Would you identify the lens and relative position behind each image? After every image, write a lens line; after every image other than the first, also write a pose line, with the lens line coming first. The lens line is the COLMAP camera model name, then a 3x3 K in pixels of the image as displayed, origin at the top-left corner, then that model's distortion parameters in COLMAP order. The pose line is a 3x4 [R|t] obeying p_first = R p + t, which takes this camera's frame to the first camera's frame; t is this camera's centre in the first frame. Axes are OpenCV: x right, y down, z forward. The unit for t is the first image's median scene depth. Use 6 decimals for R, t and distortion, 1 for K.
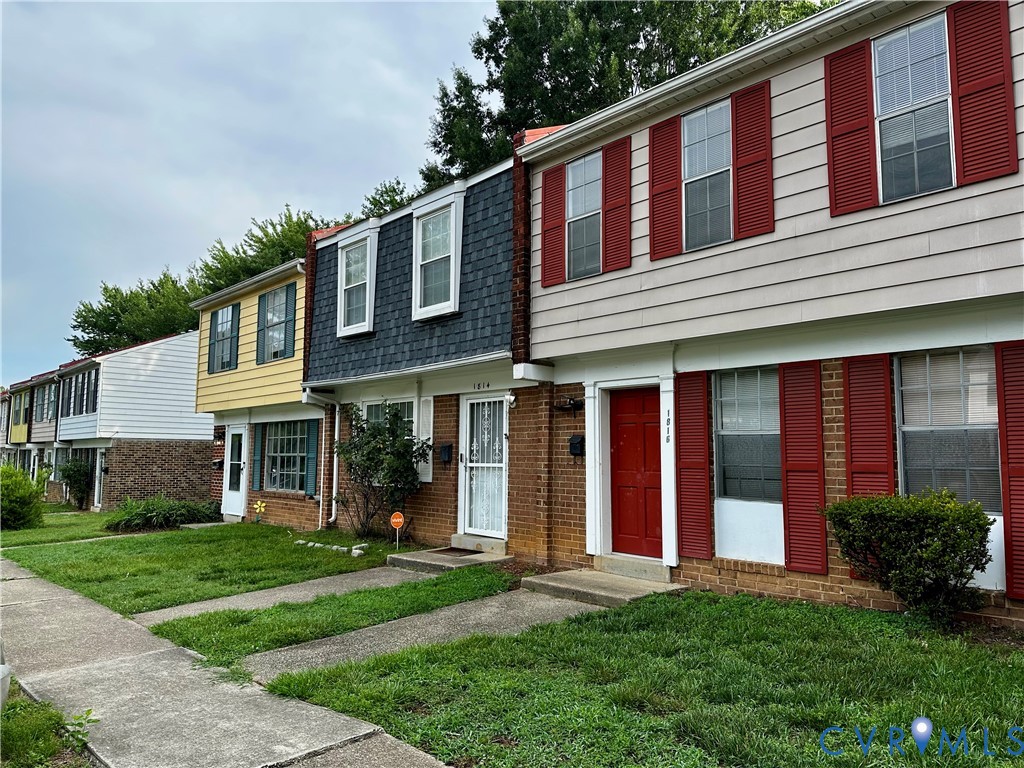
lens RADIAL K [[718.7, 0, 512.0], [0, 718.7, 384.0], [0, 0, 1]] dist [0.048949, -0.004290]
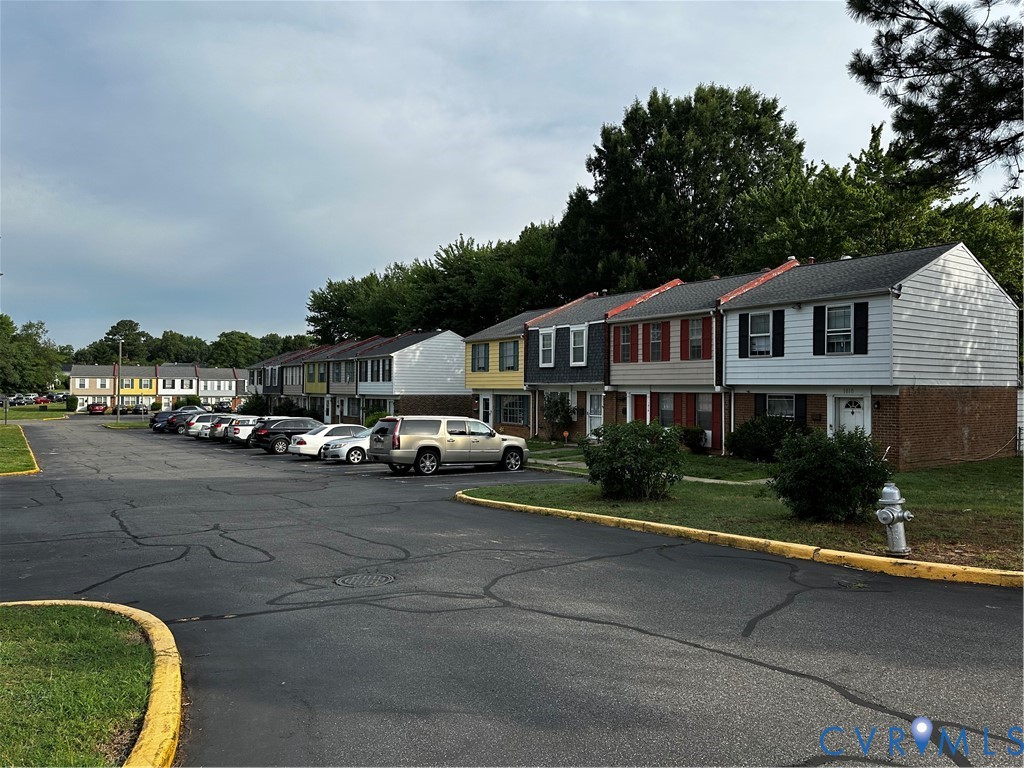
lens RADIAL K [[718.7, 0, 512.0], [0, 718.7, 384.0], [0, 0, 1]] dist [0.048949, -0.004290]
pose [[0.989464, 0.000757, -0.144776, 0.050221], [0.012701, 0.995677, 0.092007, -0.290625], [0.144220, -0.092877, 0.985177, -1.928409]]
